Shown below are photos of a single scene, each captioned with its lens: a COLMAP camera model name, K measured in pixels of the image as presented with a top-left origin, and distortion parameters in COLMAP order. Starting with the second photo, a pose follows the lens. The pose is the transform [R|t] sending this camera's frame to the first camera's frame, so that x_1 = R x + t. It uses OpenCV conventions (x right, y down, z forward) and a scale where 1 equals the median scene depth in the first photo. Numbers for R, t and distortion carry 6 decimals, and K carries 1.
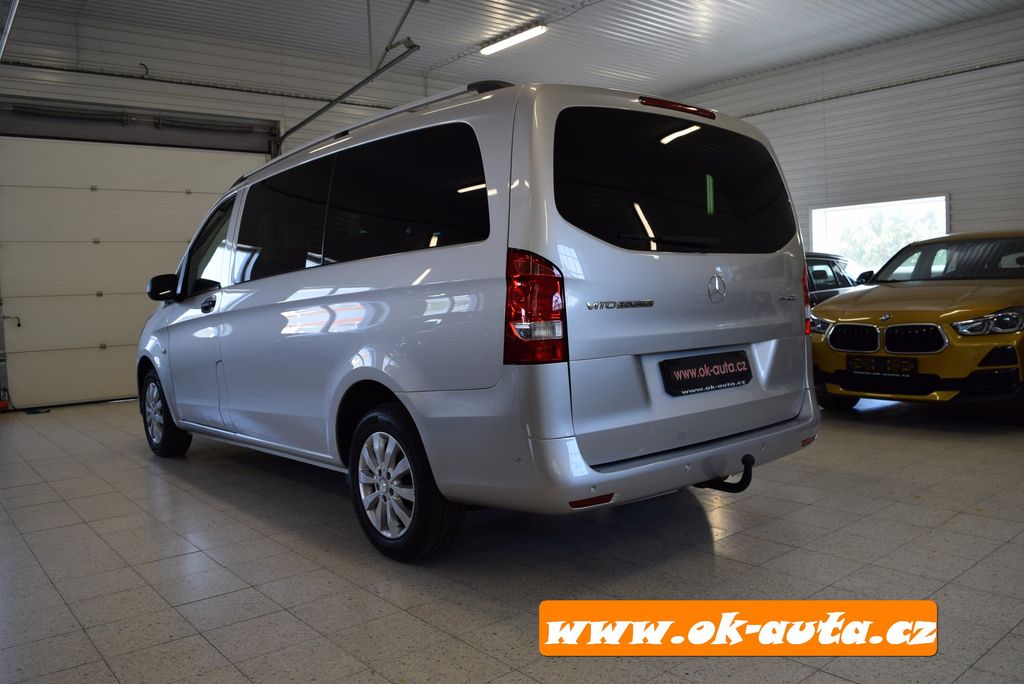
lens RADIAL K [[826.3, 0, 511.4], [0, 826.3, 340.7], [0, 0, 1]] dist [-0.087493, 0.011487]
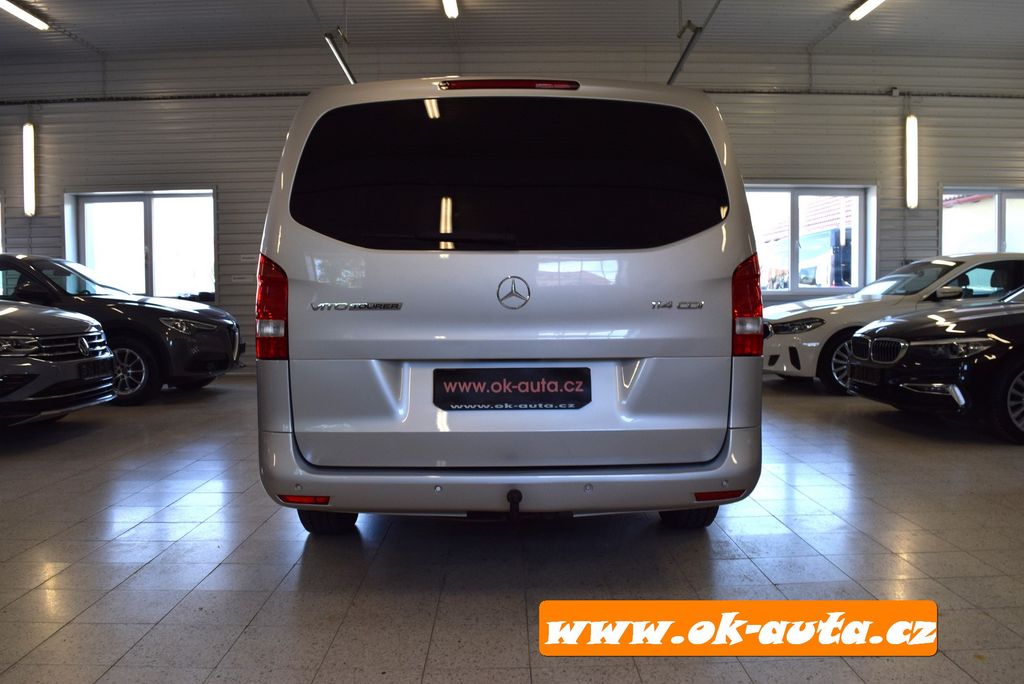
lens RADIAL K [[826.3, 0, 512.5], [0, 826.3, 341.1], [0, 0, 1]] dist [-0.087493, 0.011487]
pose [[0.770792, 0.063629, -0.633901, 0.773652], [-0.056438, 0.997908, 0.031541, -0.038257], [0.634582, 0.011465, 0.772771, 0.319534]]
